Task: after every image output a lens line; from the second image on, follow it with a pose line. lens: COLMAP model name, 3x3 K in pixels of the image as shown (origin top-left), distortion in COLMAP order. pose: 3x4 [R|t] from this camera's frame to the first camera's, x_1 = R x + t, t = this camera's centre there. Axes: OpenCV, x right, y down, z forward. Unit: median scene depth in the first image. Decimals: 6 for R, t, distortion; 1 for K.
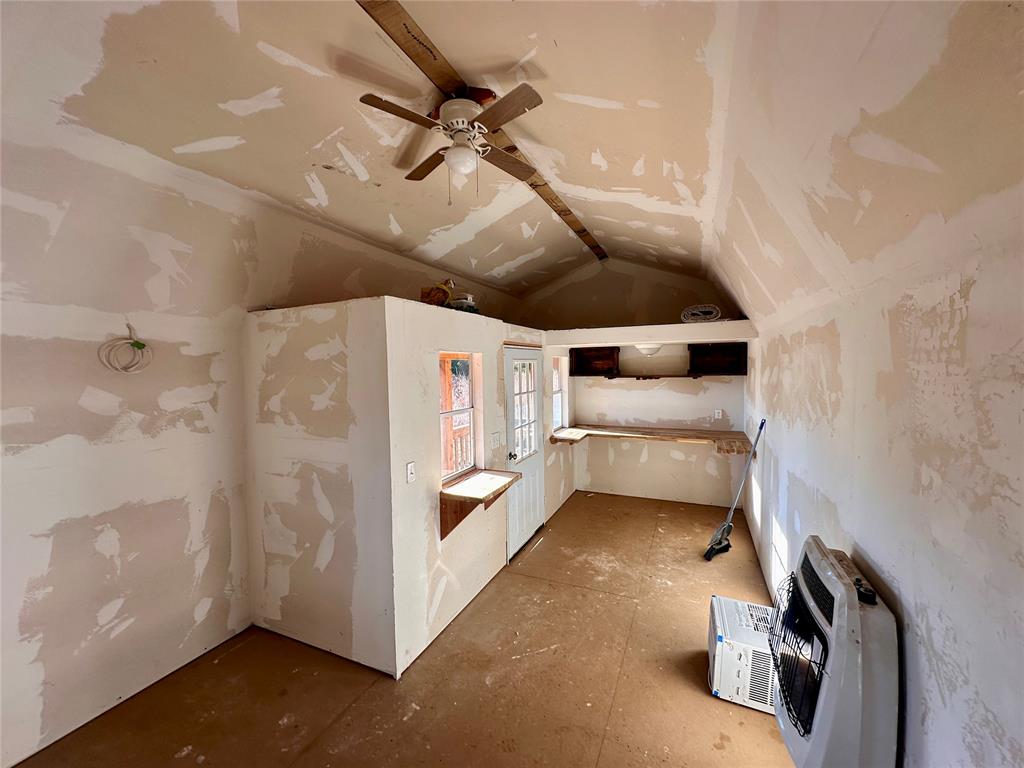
lens RADIAL K [[410.6, 0, 511.3], [0, 410.6, 385.3], [0, 0, 1]] dist [-0.002286, -0.000069]
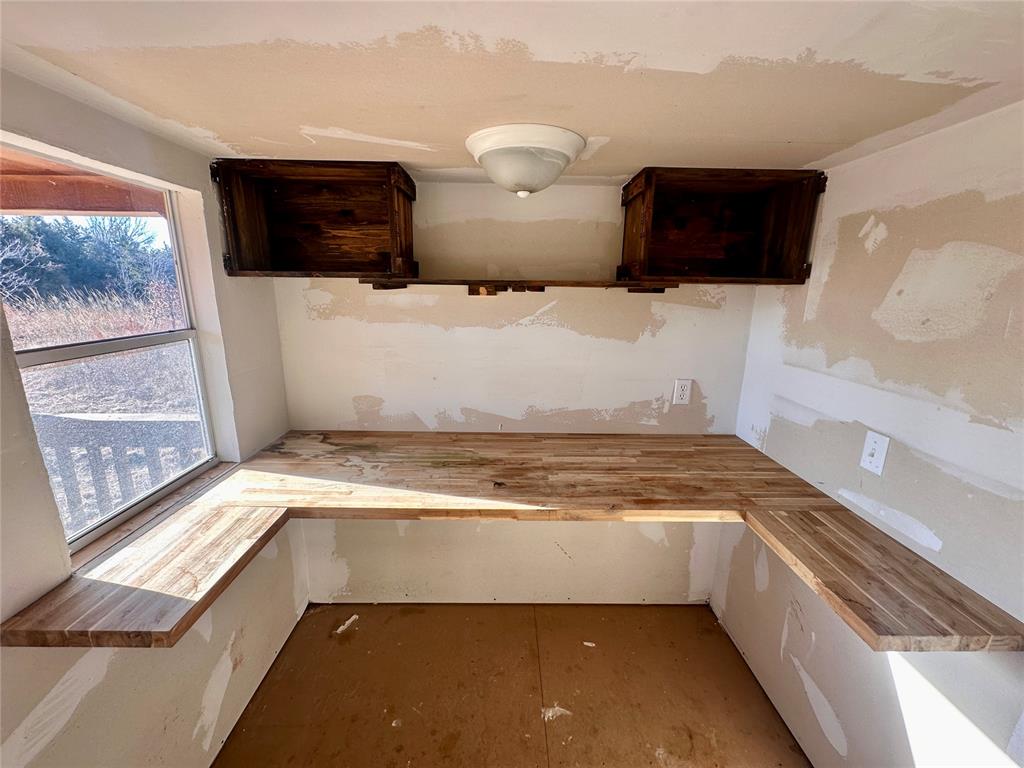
lens RADIAL K [[410.6, 0, 513.7], [0, 410.6, 386.6], [0, 0, 1]] dist [-0.002286, -0.000069]
pose [[0.901872, -0.071142, 0.426106, 0.252742], [-0.010111, 0.982601, 0.185454, -0.002909], [-0.431886, -0.171564, 0.885461, 0.893180]]
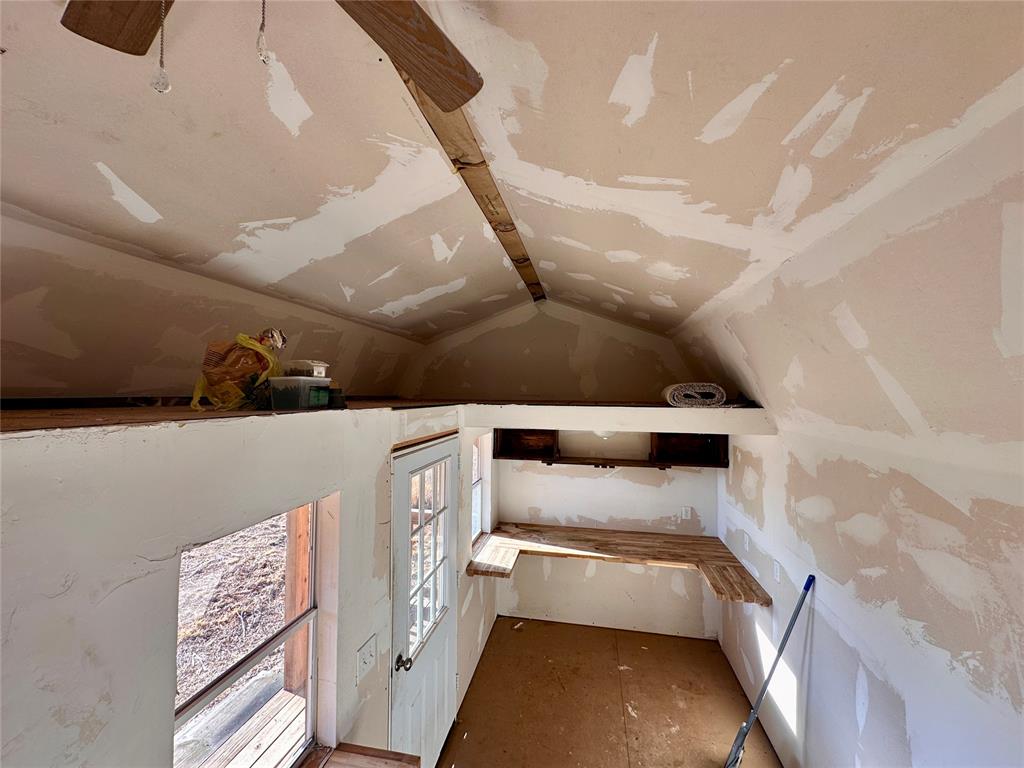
lens RADIAL K [[410.6, 0, 511.8], [0, 410.6, 386.1], [0, 0, 1]] dist [-0.002286, -0.000069]
pose [[0.971739, 0.029755, 0.234175, 0.004052], [-0.014082, 0.997564, -0.068317, -0.131857], [-0.235637, 0.063089, 0.969791, 0.389836]]
